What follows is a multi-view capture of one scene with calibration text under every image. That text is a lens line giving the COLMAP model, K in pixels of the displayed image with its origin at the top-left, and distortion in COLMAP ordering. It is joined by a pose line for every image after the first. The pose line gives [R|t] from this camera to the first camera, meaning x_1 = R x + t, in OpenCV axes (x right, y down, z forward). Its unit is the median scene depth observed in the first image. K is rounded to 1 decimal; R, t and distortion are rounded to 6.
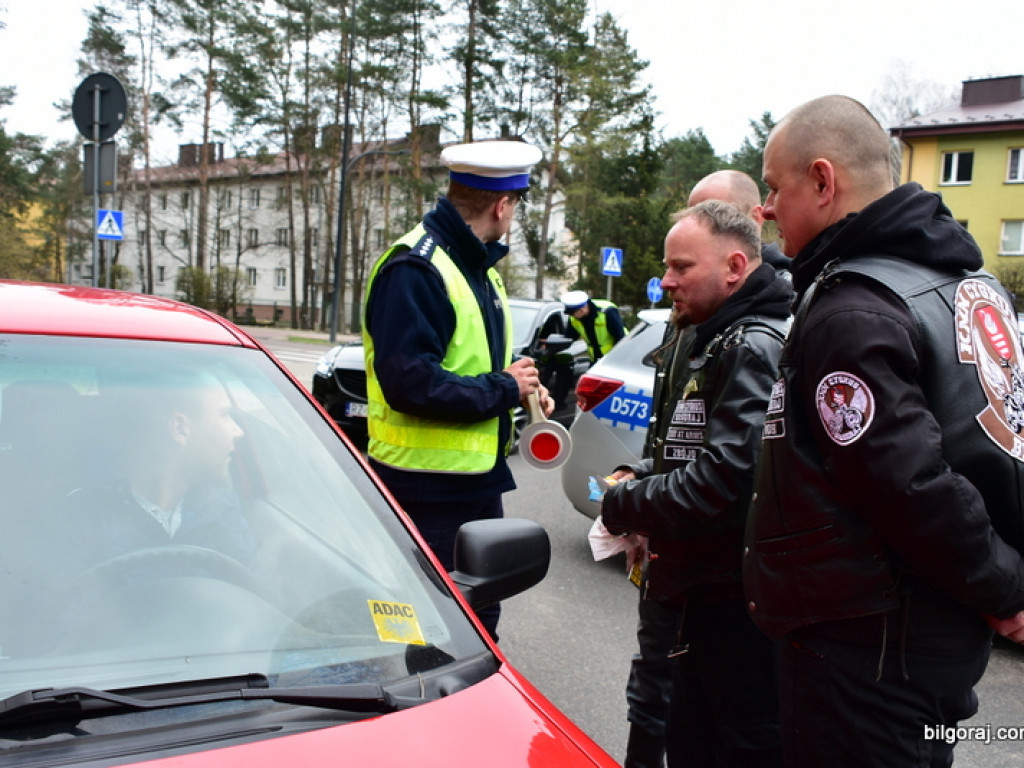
lens RADIAL K [[1166.5, 0, 512.0], [0, 1166.5, 384.0], [0, 0, 1]] dist [0.019515, -0.008993]
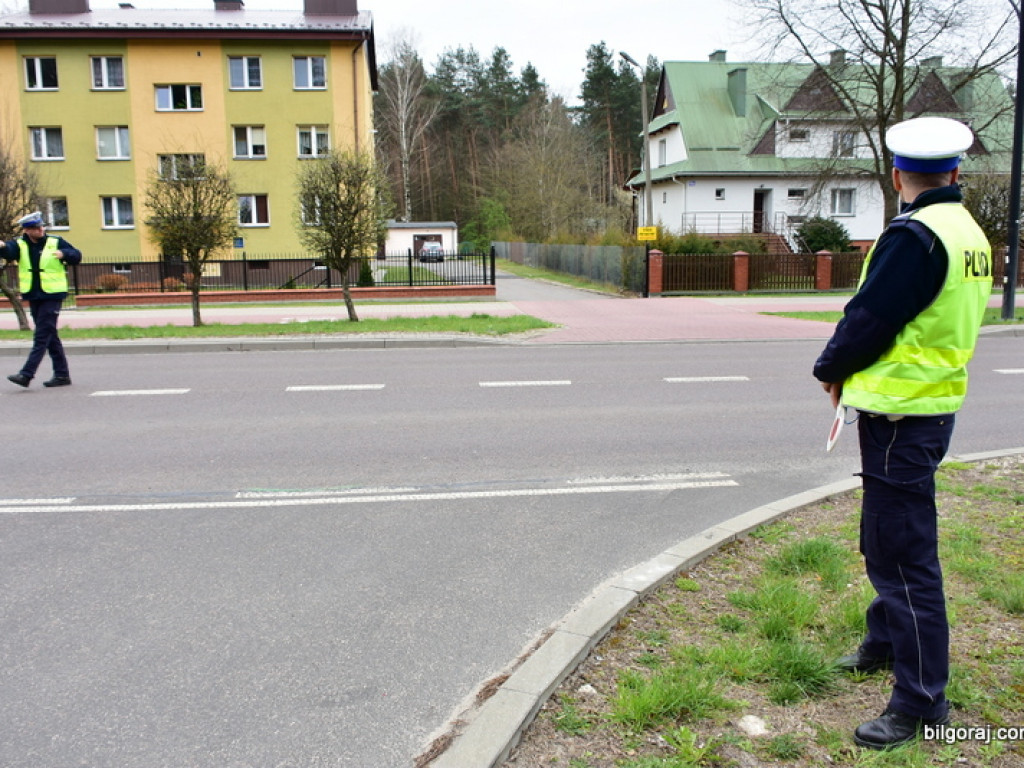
lens RADIAL K [[885.8, 0, 514.3], [0, 885.8, 389.3], [0, 0, 1]] dist [-0.029194, -0.022534]
pose [[0.637602, -0.199060, 0.744203, 0.019288], [0.094226, 0.978937, 0.181118, -0.010985], [-0.764582, -0.045358, 0.642929, 0.134030]]
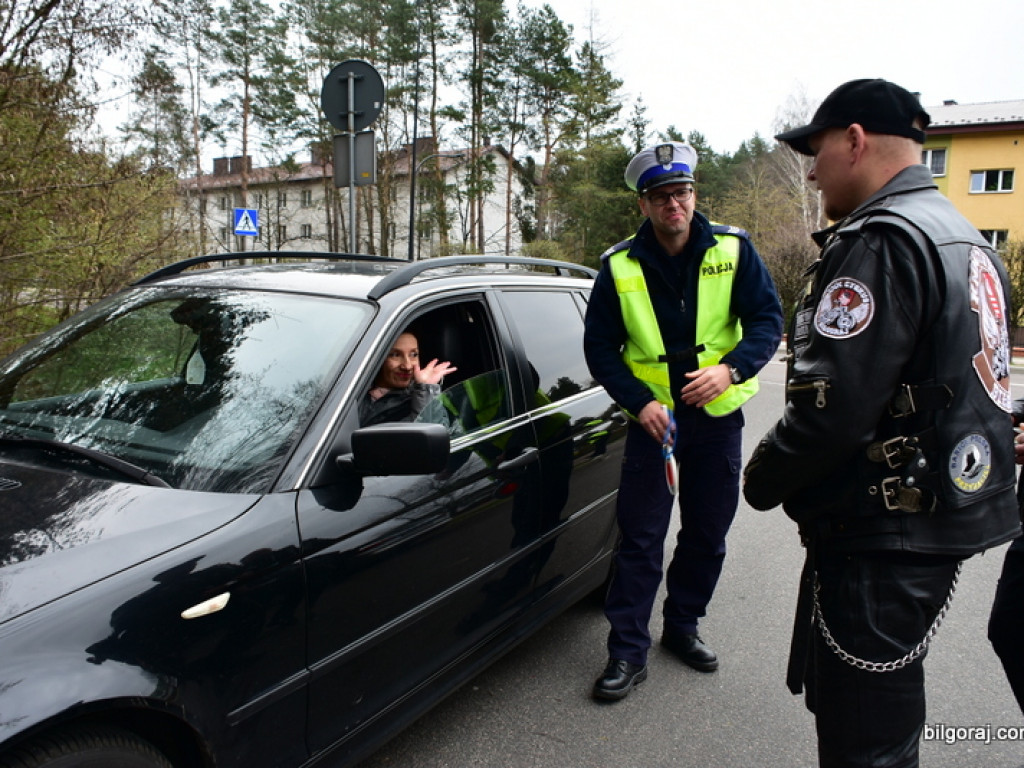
lens RADIAL K [[885.8, 0, 514.3], [0, 885.8, 389.3], [0, 0, 1]] dist [-0.029194, -0.022534]
pose [[0.997076, -0.032696, 0.069065, -0.055624], [0.028786, 0.997967, 0.056862, -0.006676], [-0.070784, -0.054708, 0.995990, 0.051278]]
